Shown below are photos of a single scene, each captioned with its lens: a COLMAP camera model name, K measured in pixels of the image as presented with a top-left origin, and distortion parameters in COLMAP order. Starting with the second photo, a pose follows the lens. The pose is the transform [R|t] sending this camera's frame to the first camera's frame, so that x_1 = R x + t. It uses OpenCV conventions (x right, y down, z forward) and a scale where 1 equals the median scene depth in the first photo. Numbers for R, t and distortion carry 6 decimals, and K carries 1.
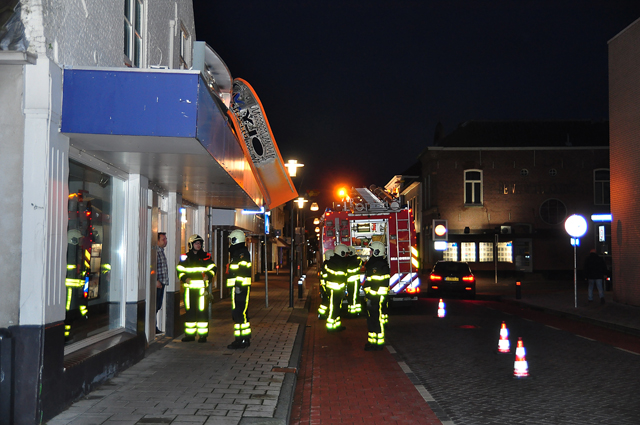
lens RADIAL K [[808.3, 0, 320.0], [0, 808.3, 212.5], [0, 0, 1]] dist [-0.127529, 0.742028]
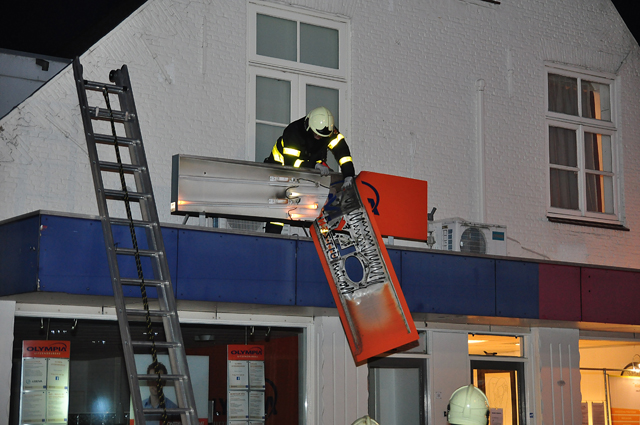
lens RADIAL K [[1286.5, 0, 320.0], [0, 1286.5, 212.5], [0, 0, 1]] dist [0.230731, 0.041292]
pose [[0.534049, -0.140135, -0.833759, 0.862593], [0.057091, 0.989894, -0.129809, 0.013166], [0.843524, 0.021724, 0.536652, 0.388204]]
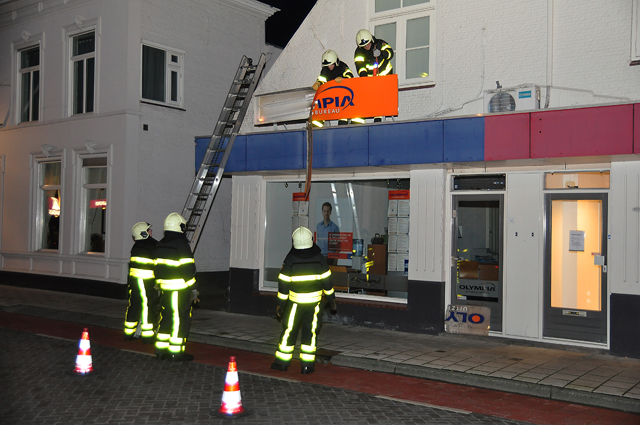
lens RADIAL K [[697.9, 0, 320.0], [0, 697.9, 212.5], [0, 0, 1]] dist [0.017579, 0.026532]
pose [[-0.638500, -0.033547, -0.768891, 0.692521], [0.021860, 0.997856, -0.061690, 0.079620], [0.769312, -0.056197, -0.636397, 1.689247]]
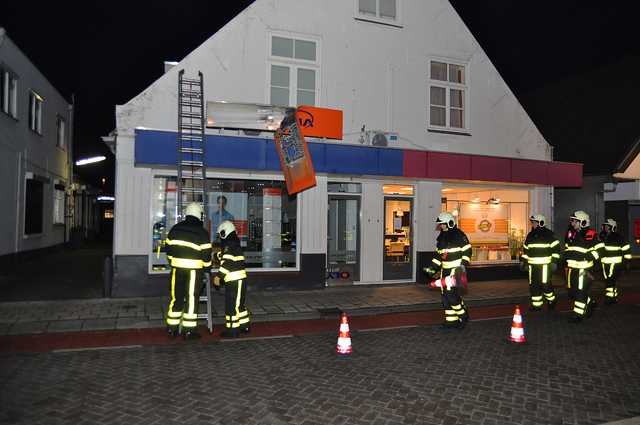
lens RADIAL K [[495.8, 0, 320.0], [0, 495.8, 212.5], [0, 0, 1]] dist [-0.085269, 0.000251]
pose [[0.311101, -0.015174, -0.950256, 0.812326], [0.043405, 0.999056, -0.001743, 0.032705], [0.949385, -0.040703, 0.311466, 0.786714]]
